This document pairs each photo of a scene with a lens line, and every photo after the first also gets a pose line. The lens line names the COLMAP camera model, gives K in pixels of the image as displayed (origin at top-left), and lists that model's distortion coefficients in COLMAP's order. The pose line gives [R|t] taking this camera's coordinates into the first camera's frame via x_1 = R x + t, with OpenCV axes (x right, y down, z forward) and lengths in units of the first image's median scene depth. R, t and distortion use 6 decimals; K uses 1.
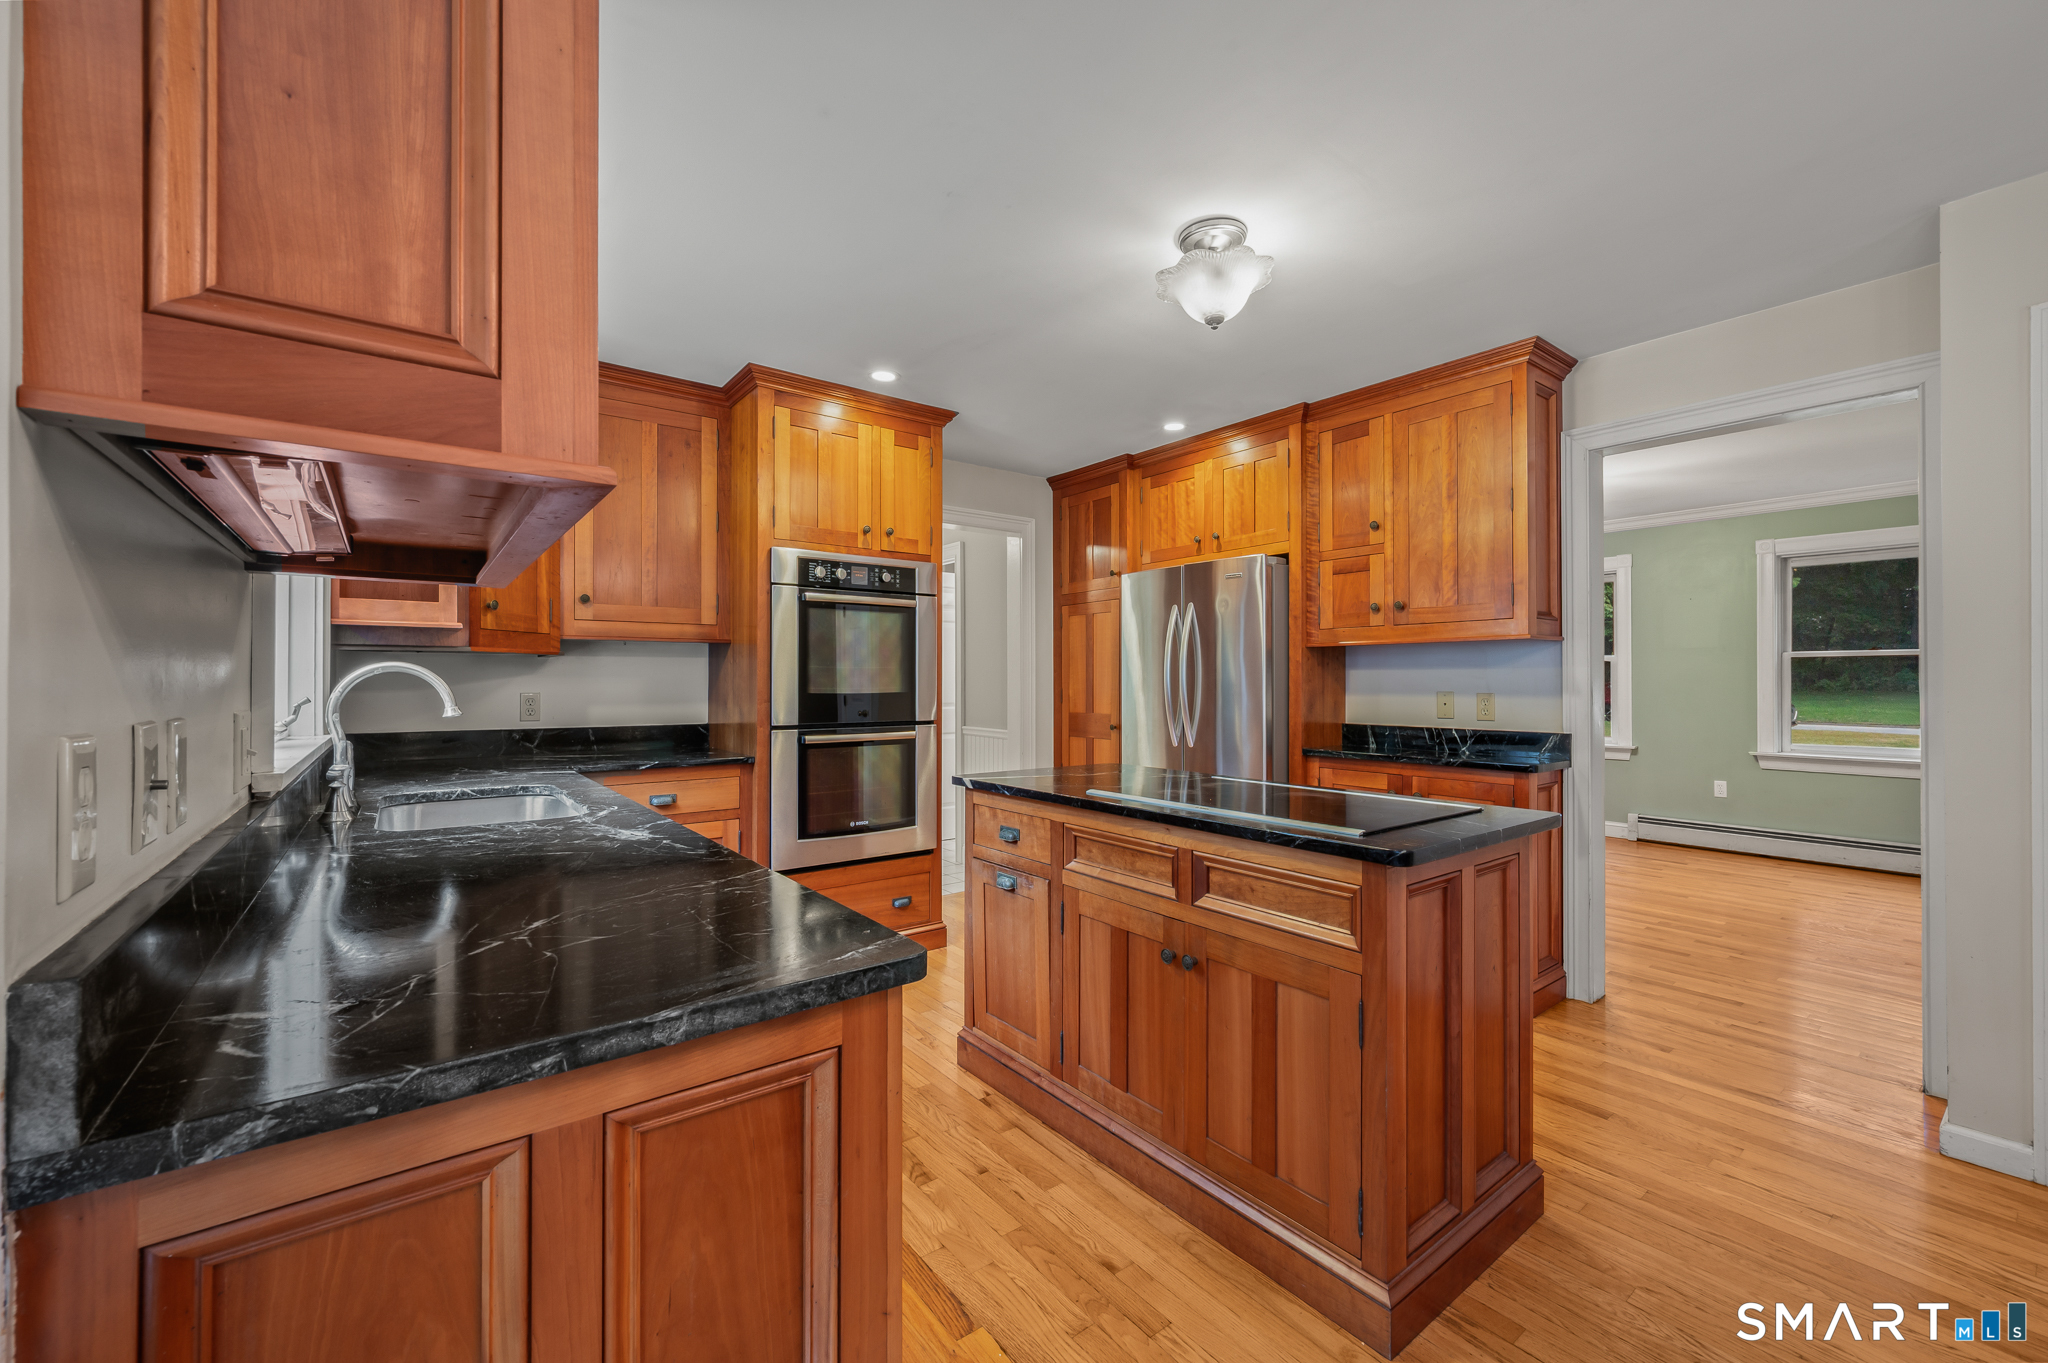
lens RADIAL K [[823.2, 0, 1040.9], [0, 823.2, 675.6], [0, 0, 1]] dist [0.010734, -0.001917]
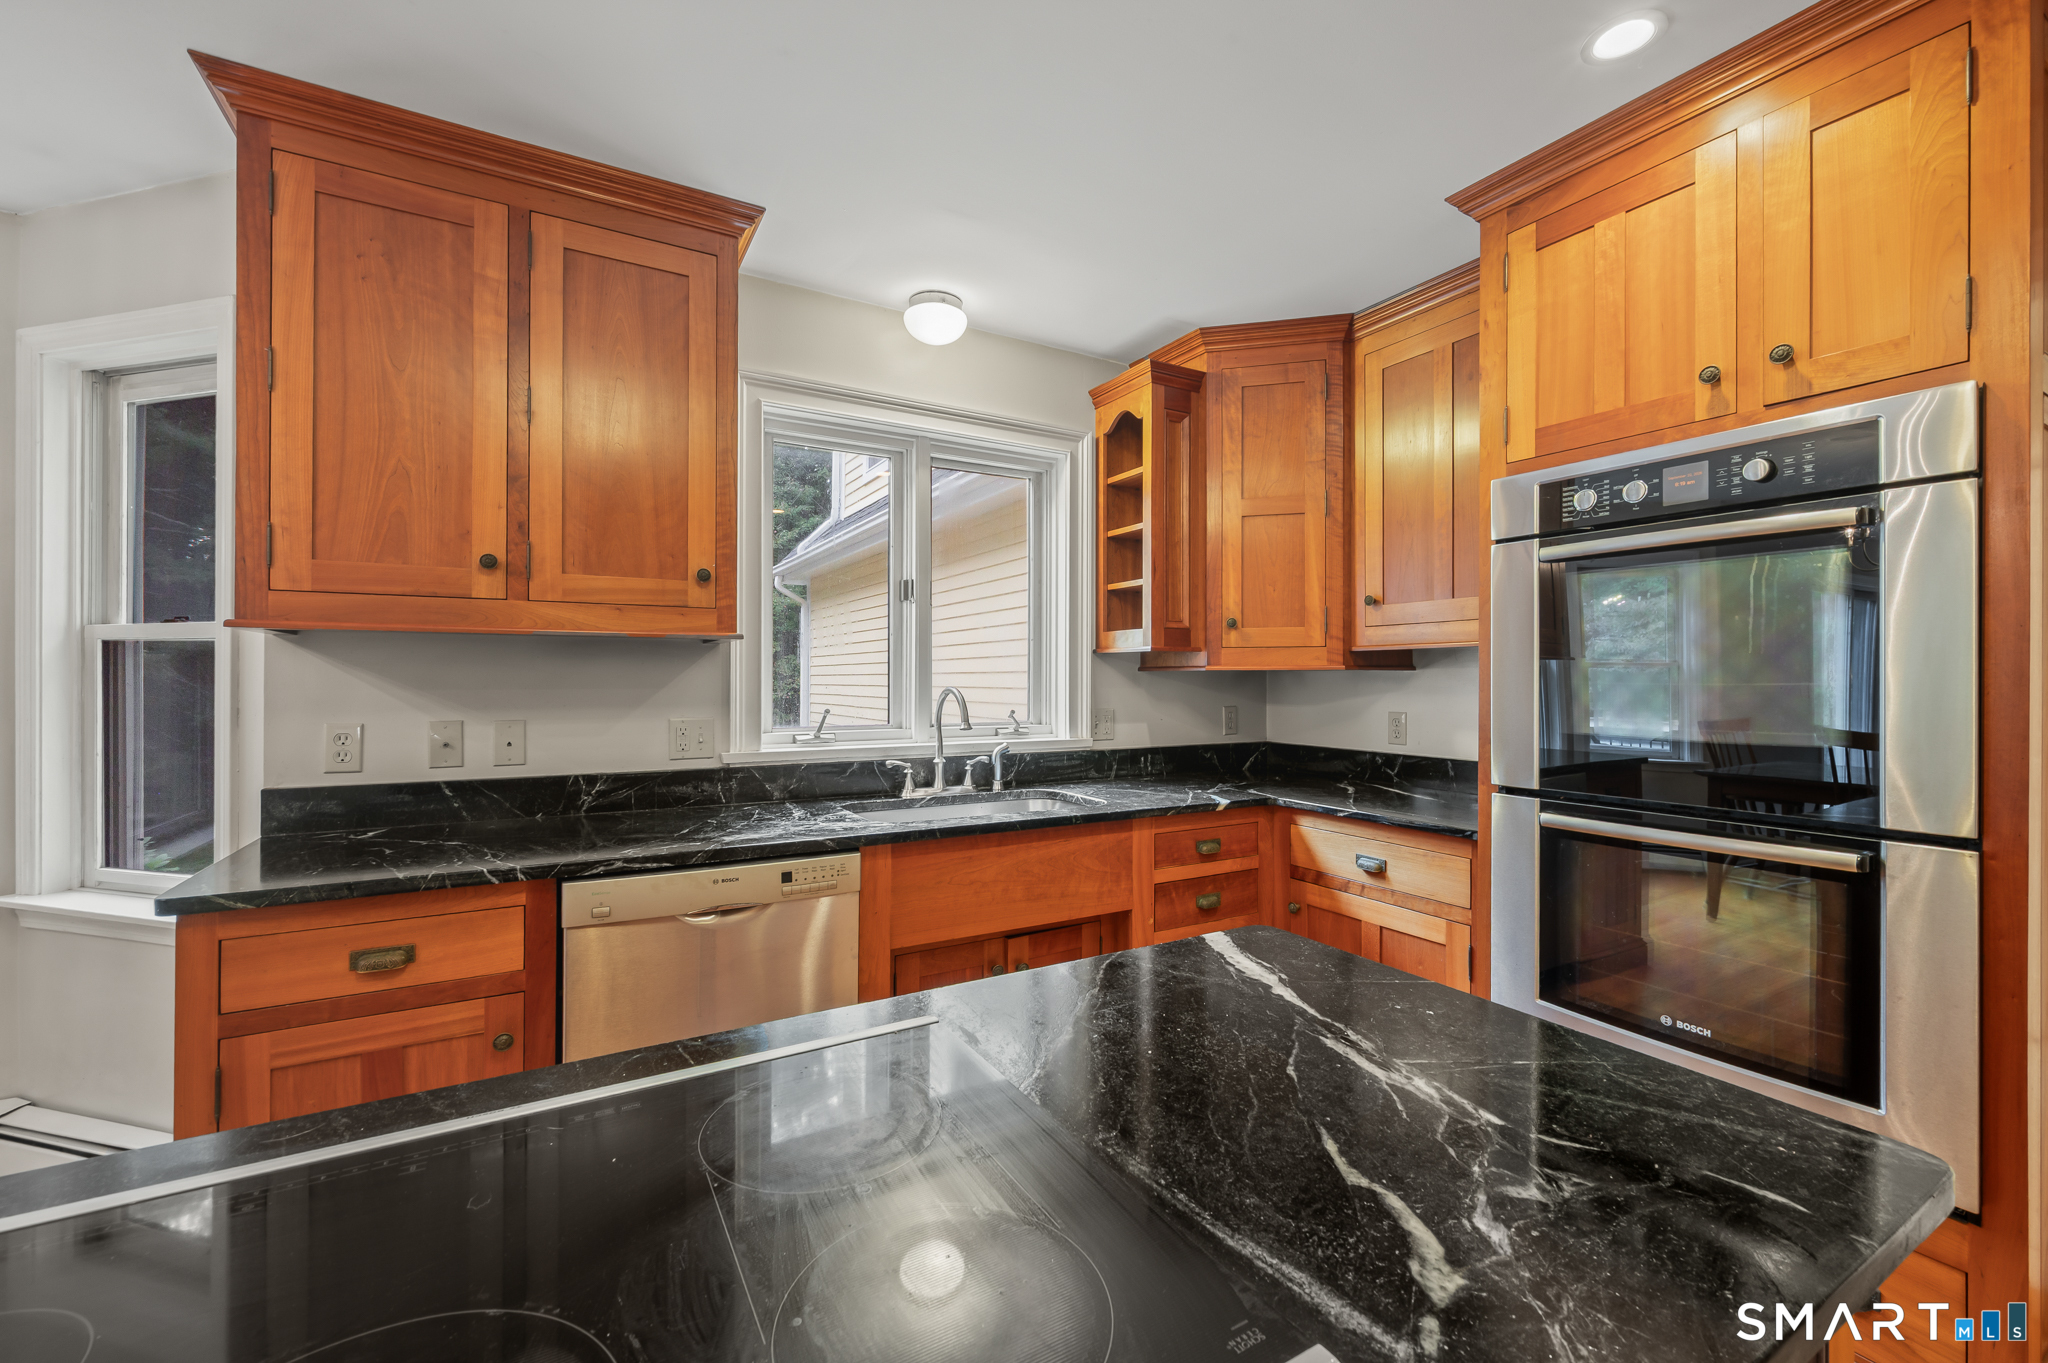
lens RADIAL K [[823.2, 0, 1042.4], [0, 823.2, 669.6], [0, 0, 1]] dist [0.010734, -0.001917]
pose [[-0.119080, -0.013548, -0.992792, 0.285919], [0.003938, 0.999893, -0.014117, -0.013215], [0.992877, -0.005590, -0.119014, 0.720929]]
